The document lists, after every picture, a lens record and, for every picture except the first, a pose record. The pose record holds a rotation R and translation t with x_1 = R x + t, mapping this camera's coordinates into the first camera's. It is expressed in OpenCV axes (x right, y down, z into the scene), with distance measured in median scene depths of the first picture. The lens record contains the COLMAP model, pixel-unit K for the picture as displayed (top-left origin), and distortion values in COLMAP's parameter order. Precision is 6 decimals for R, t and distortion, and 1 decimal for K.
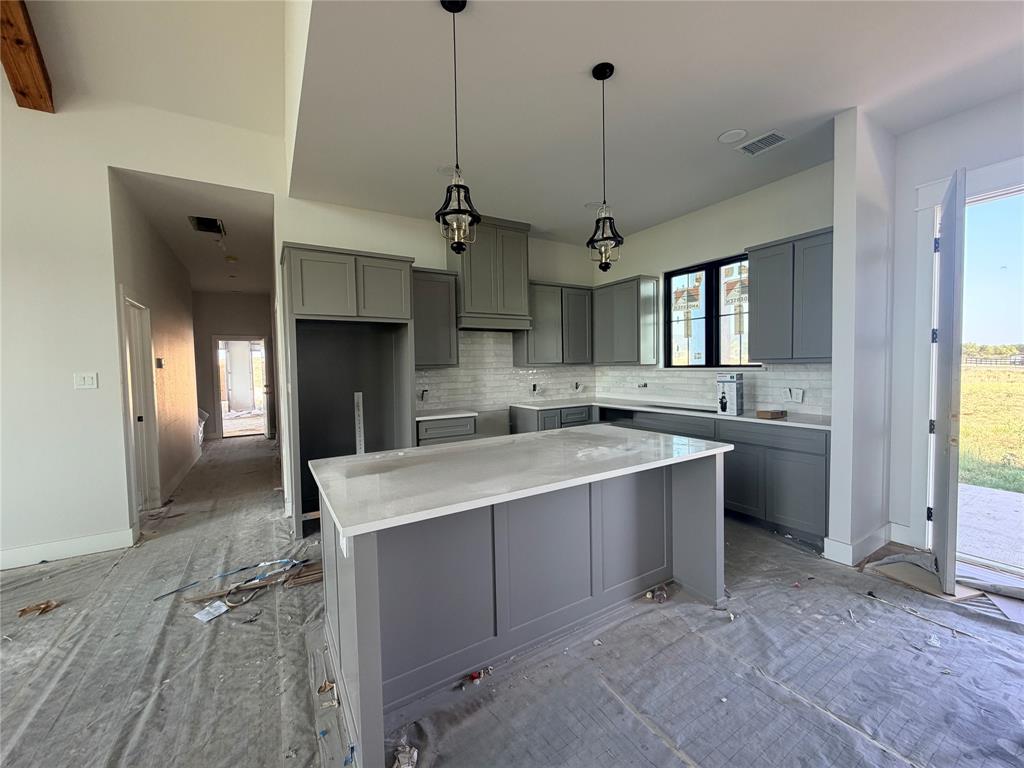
lens RADIAL K [[409.3, 0, 509.8], [0, 409.3, 382.2], [0, 0, 1]] dist [-0.003633, 0.000787]
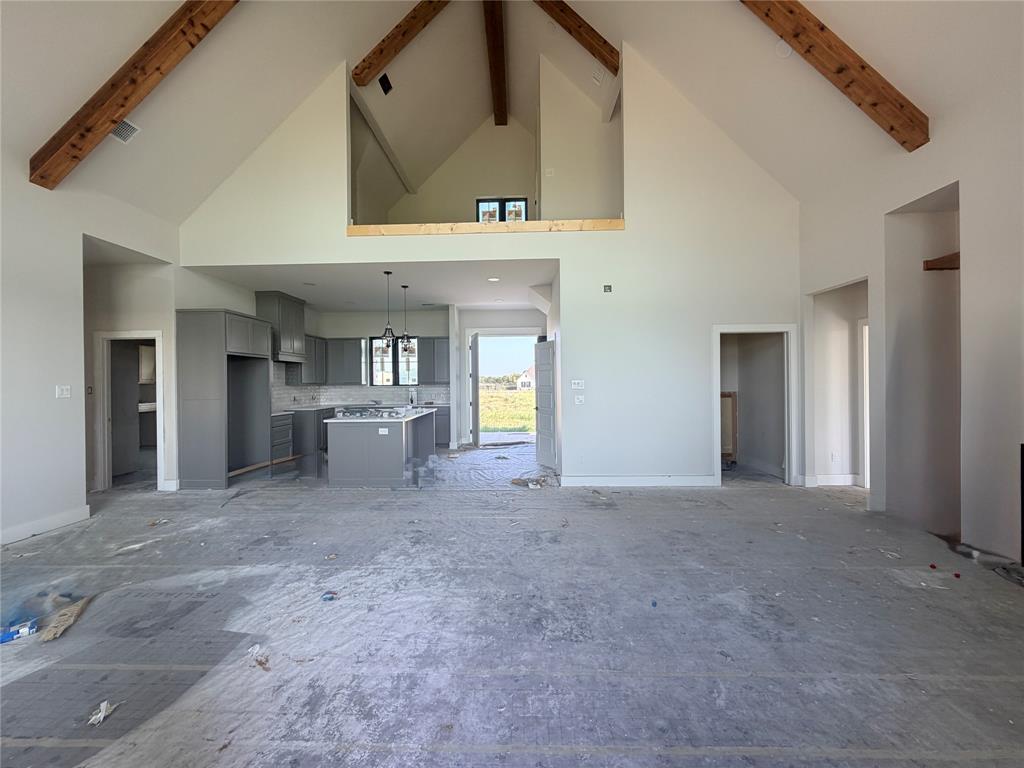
lens RADIAL K [[409.3, 0, 512.1], [0, 409.3, 382.8], [0, 0, 1]] dist [-0.003633, 0.000787]
pose [[0.535754, 0.011578, 0.844295, -1.097072], [0.036855, 0.998632, -0.037082, 0.055249], [-0.843569, 0.050983, 0.534595, -0.726858]]
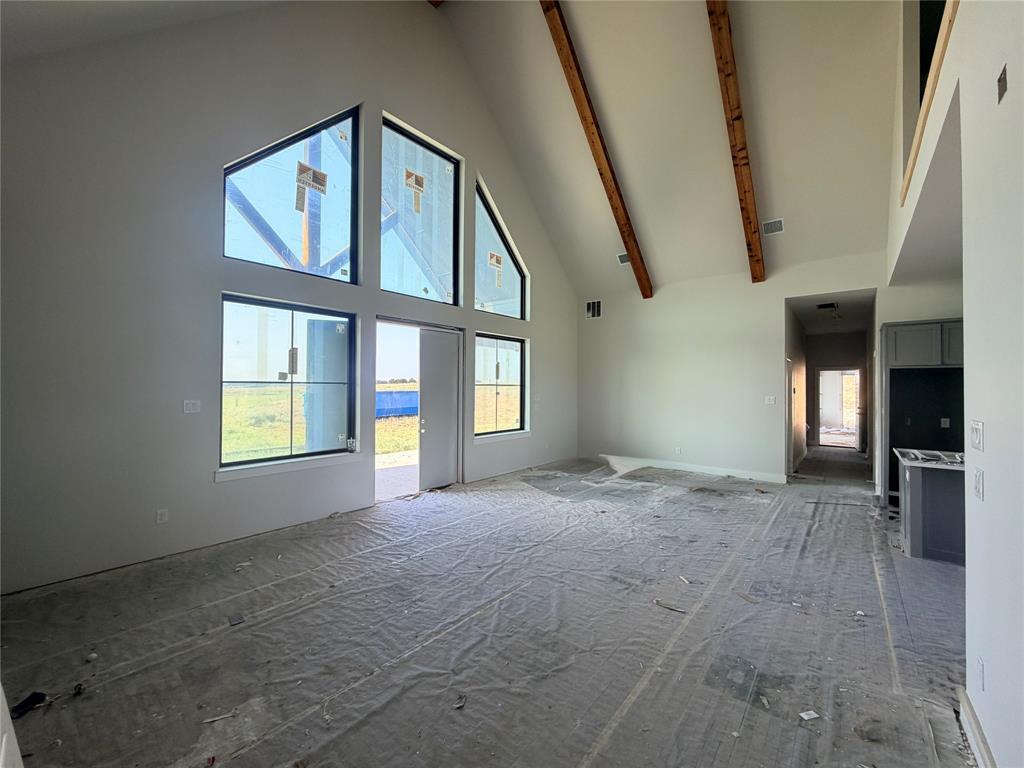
lens RADIAL K [[409.3, 0, 511.4], [0, 409.3, 382.1], [0, 0, 1]] dist [-0.003633, 0.000787]
pose [[0.332623, 0.011752, -0.942987, 0.427733], [-0.052465, 0.998604, -0.006061, -0.011882], [0.941599, 0.051490, 0.332776, -0.804074]]
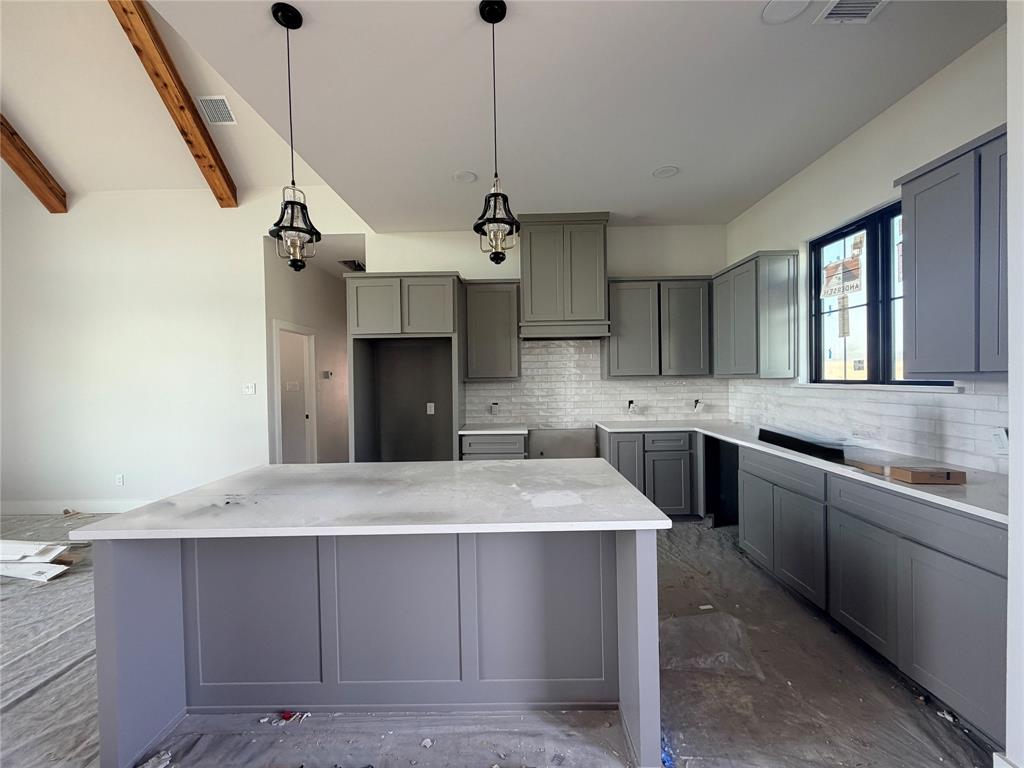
lens RADIAL K [[409.3, 0, 508.6], [0, 409.3, 382.2], [0, 0, 1]] dist [-0.003633, 0.000787]
pose [[0.849414, 0.012045, -0.527590, 0.388749], [-0.021053, 0.999717, -0.011072, -0.023267], [0.527307, 0.020512, 0.849427, 0.211155]]
